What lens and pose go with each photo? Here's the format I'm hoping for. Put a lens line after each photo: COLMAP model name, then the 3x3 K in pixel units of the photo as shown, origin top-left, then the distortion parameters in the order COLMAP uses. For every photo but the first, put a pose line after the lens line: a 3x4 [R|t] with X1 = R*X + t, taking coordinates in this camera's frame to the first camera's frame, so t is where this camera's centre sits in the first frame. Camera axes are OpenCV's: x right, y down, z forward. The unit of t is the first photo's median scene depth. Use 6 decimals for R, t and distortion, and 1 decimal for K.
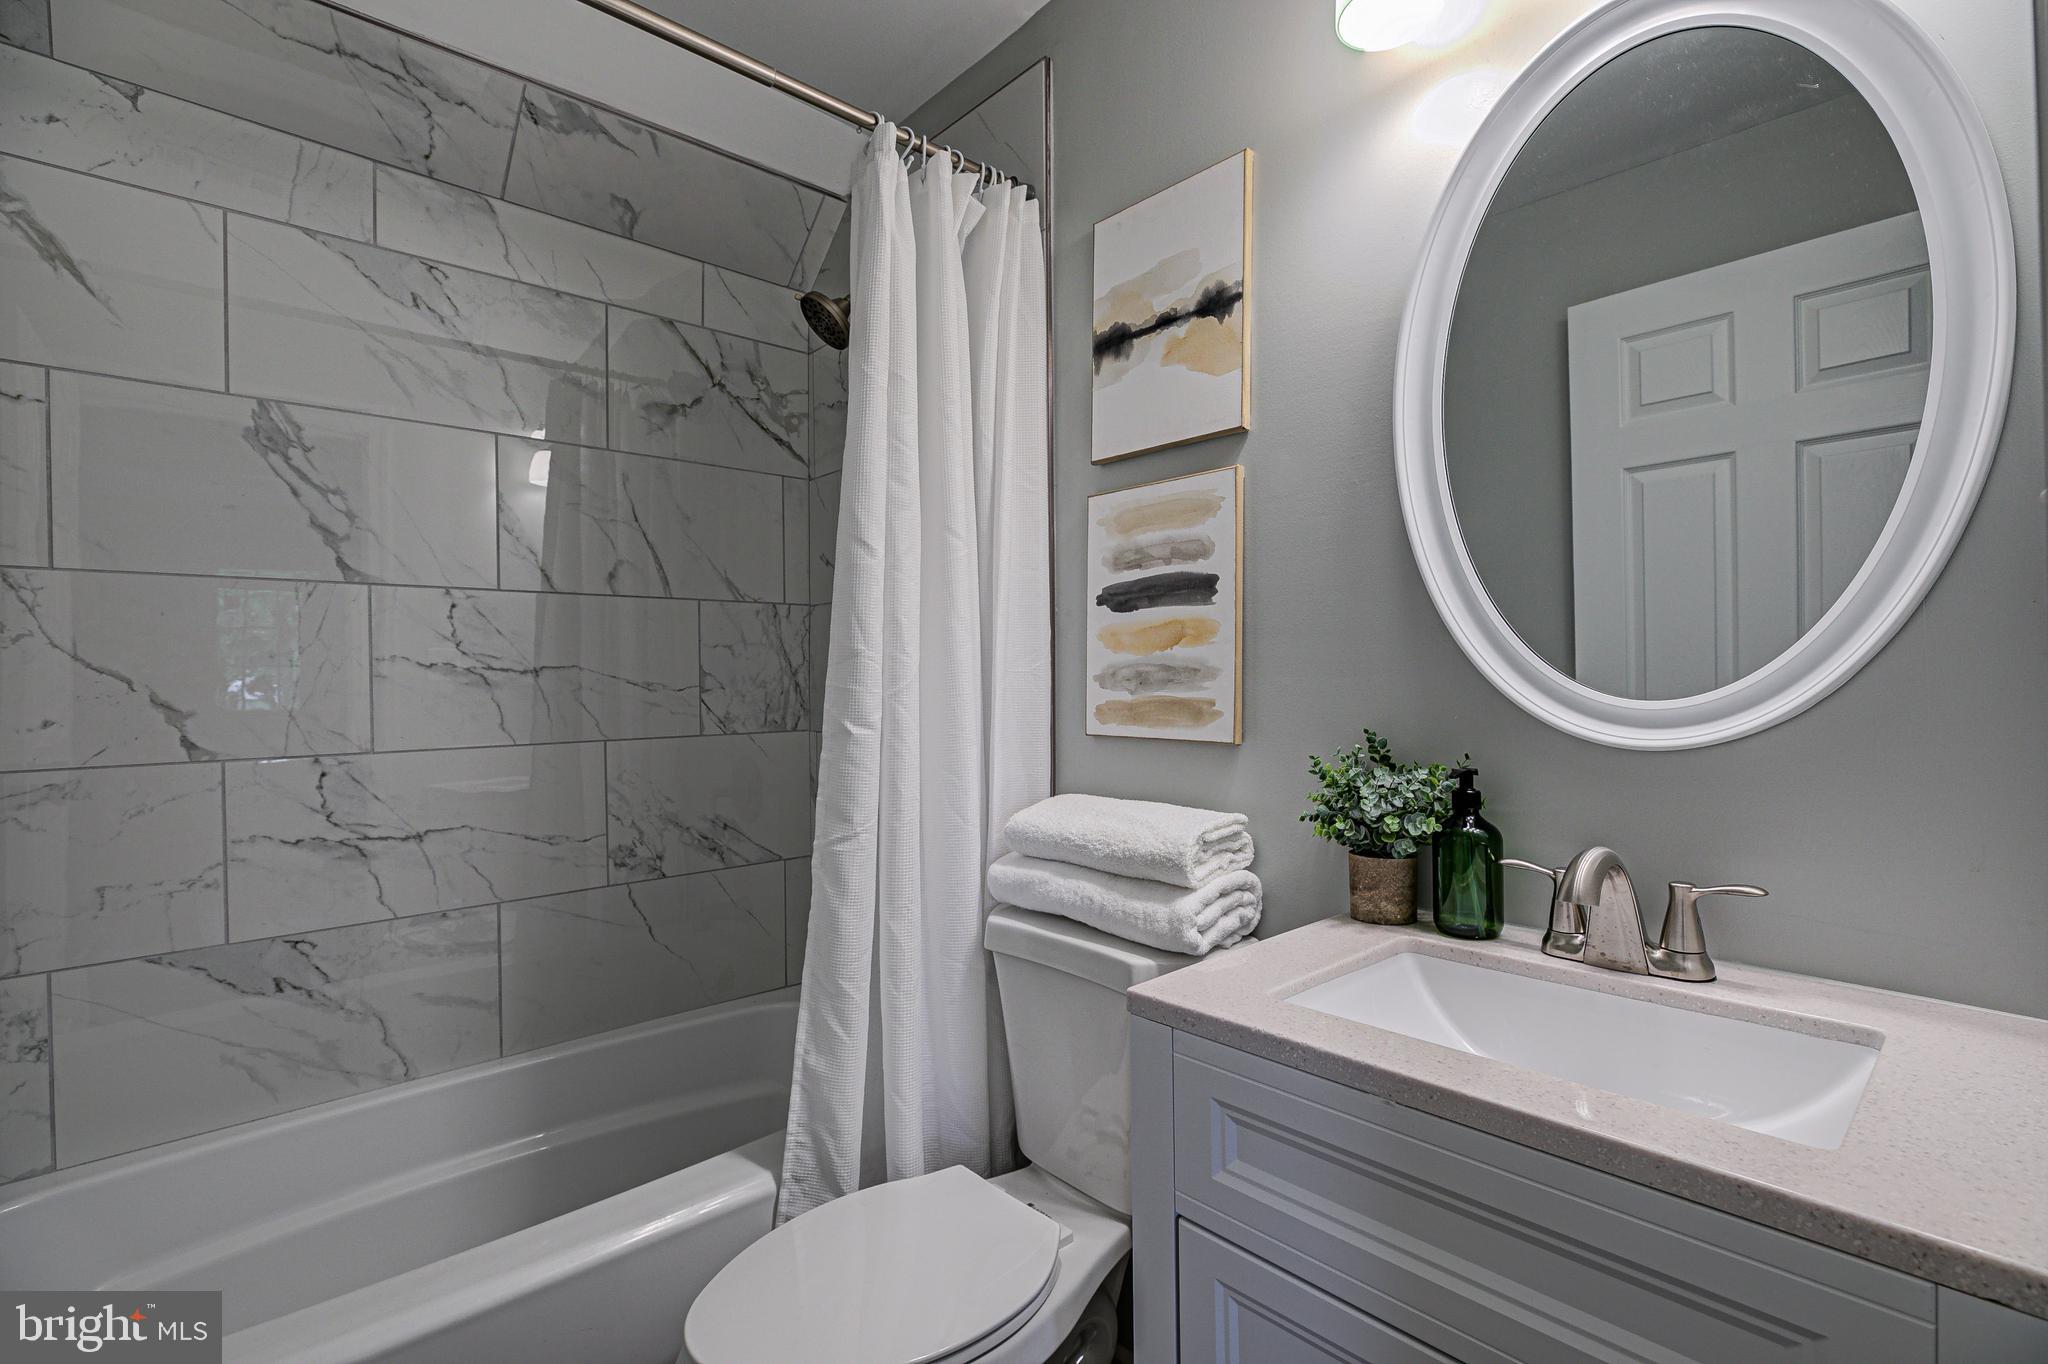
lens RADIAL K [[934.3, 0, 1034.2], [0, 934.3, 685.9], [0, 0, 1]] dist [-0.009047, 0.001087]
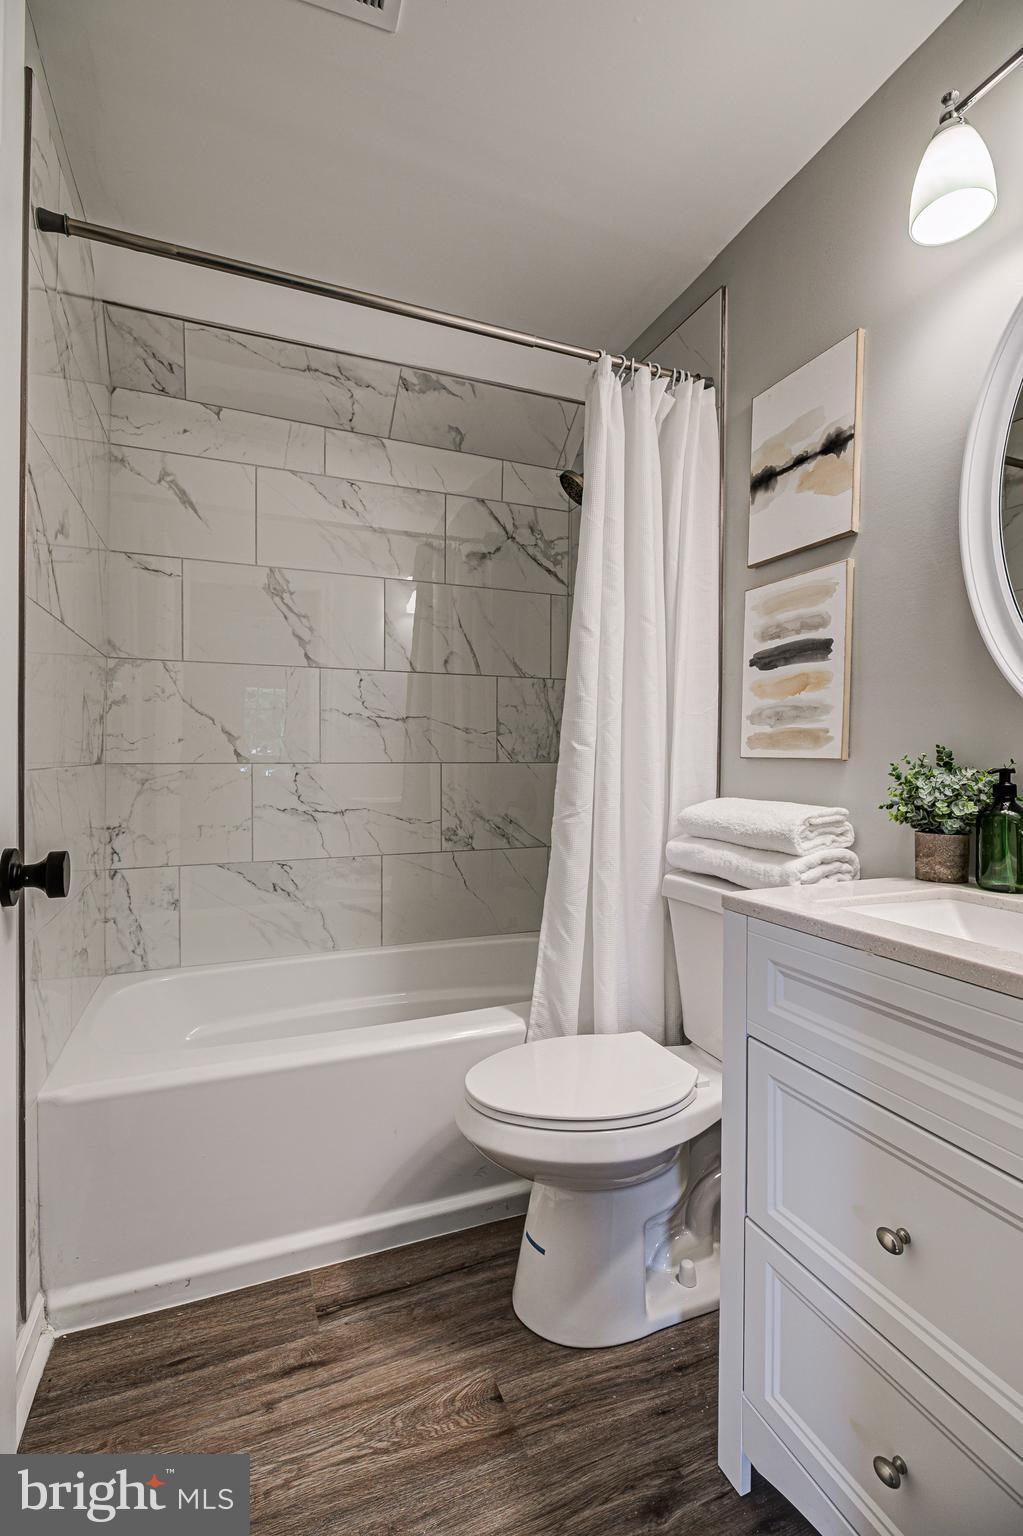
lens RADIAL K [[700.7, 0, 508.0], [0, 700.7, 769.1], [0, 0, 1]] dist [-0.009047, 0.001087]
pose [[0.936378, 0.021771, -0.350318, 0.105401], [-0.017297, 0.999724, 0.015896, 0.063568], [0.350567, -0.008825, 0.936496, -0.142878]]
